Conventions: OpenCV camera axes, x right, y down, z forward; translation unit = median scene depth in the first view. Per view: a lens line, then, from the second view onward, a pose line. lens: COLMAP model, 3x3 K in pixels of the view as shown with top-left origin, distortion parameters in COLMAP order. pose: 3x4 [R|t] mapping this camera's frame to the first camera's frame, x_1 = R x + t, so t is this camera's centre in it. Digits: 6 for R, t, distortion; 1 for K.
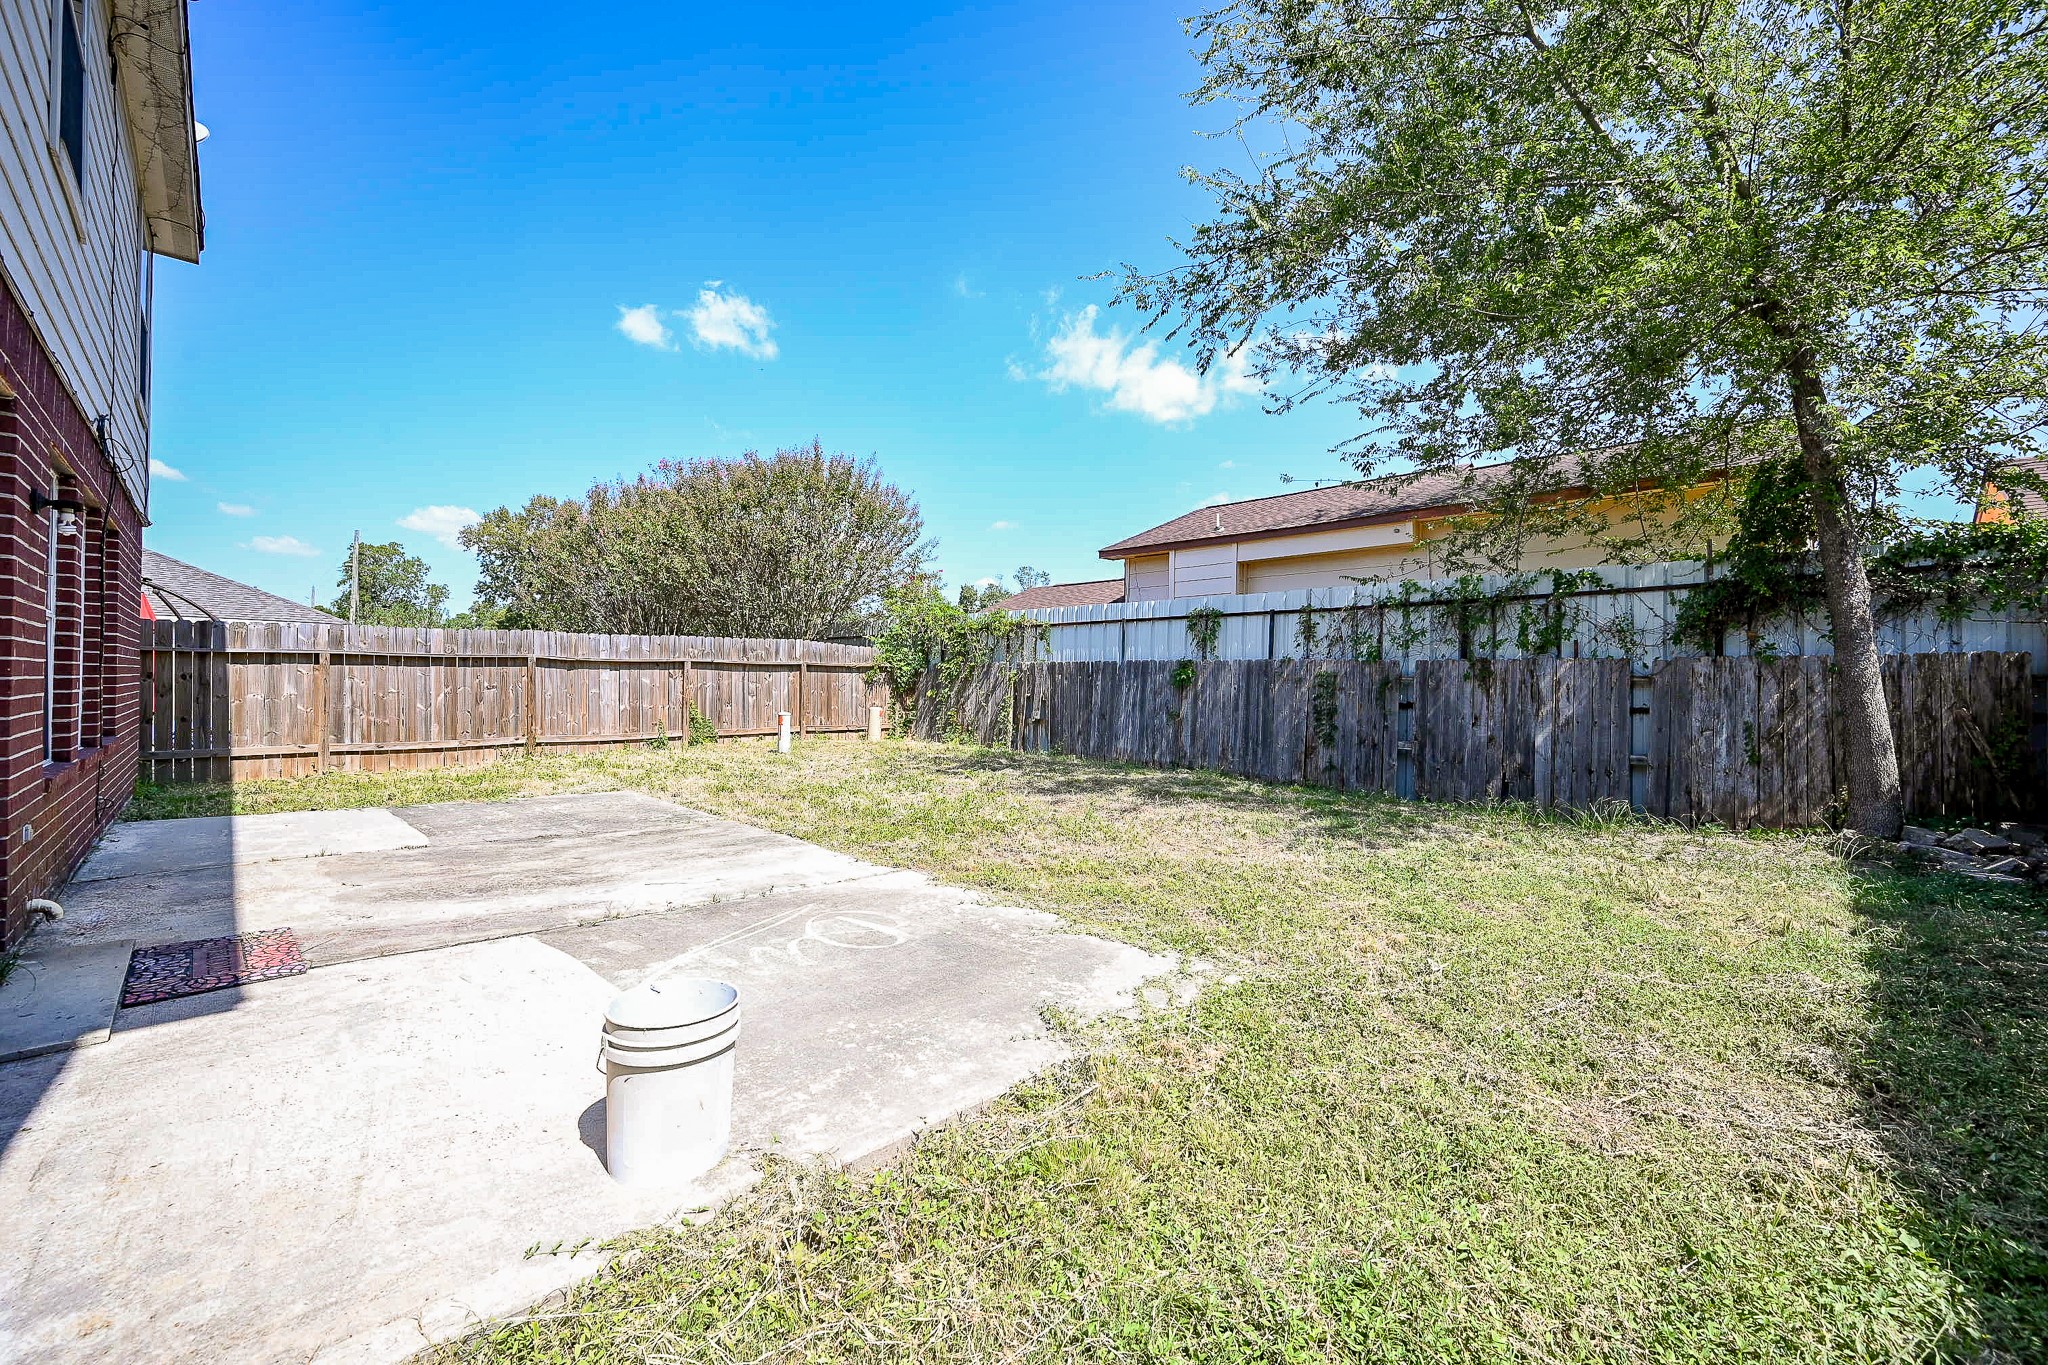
lens RADIAL K [[804.1, 0, 1021.4], [0, 804.1, 678.3], [0, 0, 1]] dist [-0.001715, -0.000097]
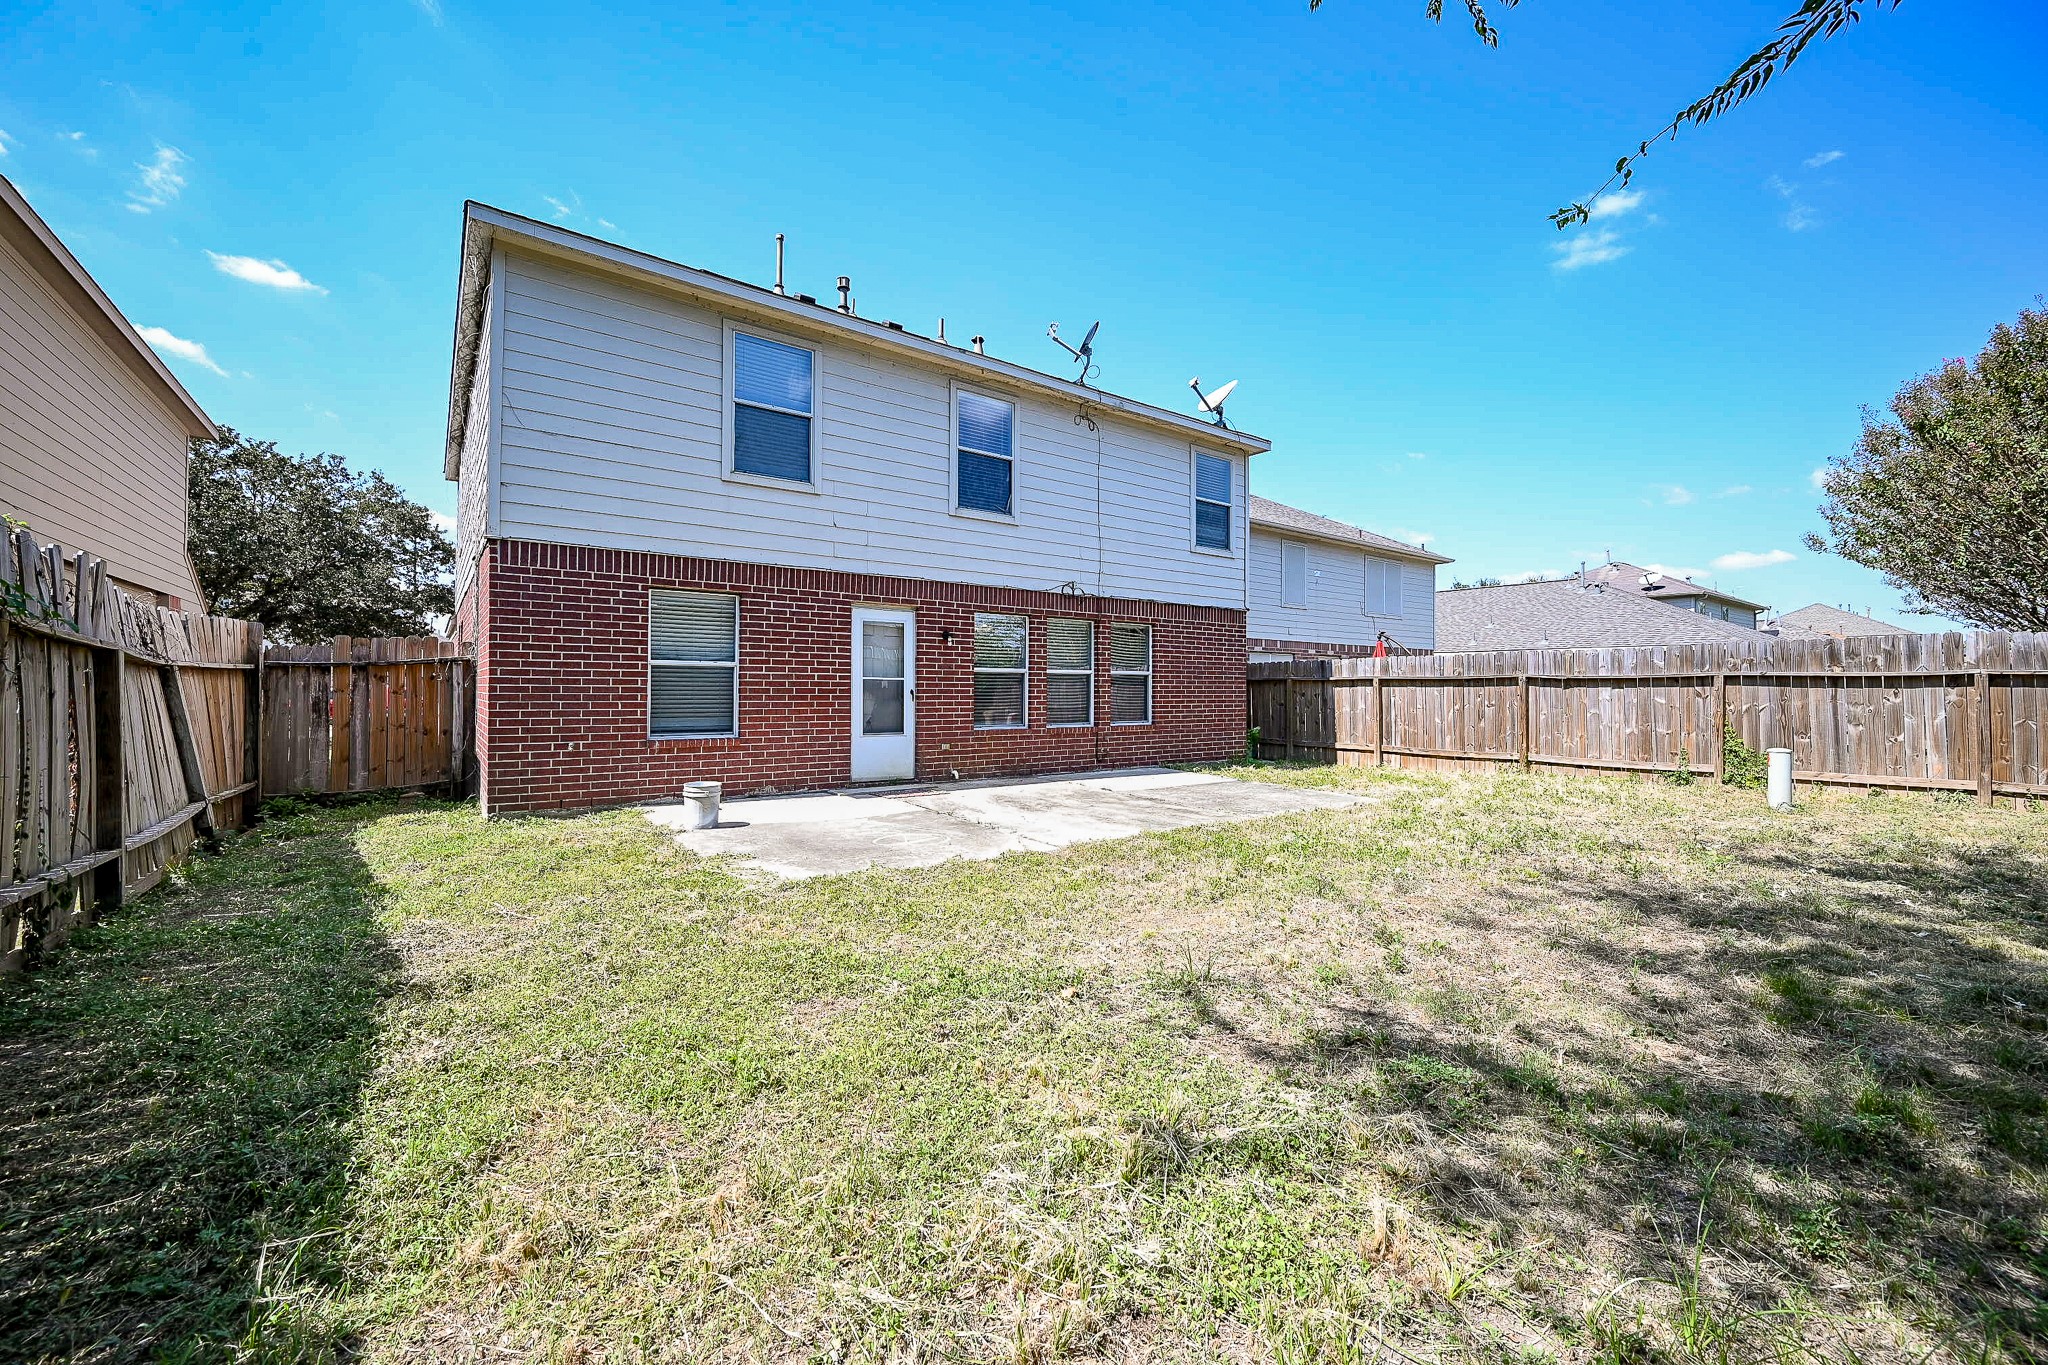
lens RADIAL K [[804.1, 0, 1021.4], [0, 804.1, 678.3], [0, 0, 1]] dist [-0.001715, -0.000097]
pose [[-0.136215, -0.026467, -0.990326, 0.508711], [-0.007696, 0.999641, -0.025658, 0.007368], [0.990649, 0.004127, -0.136370, 0.518831]]
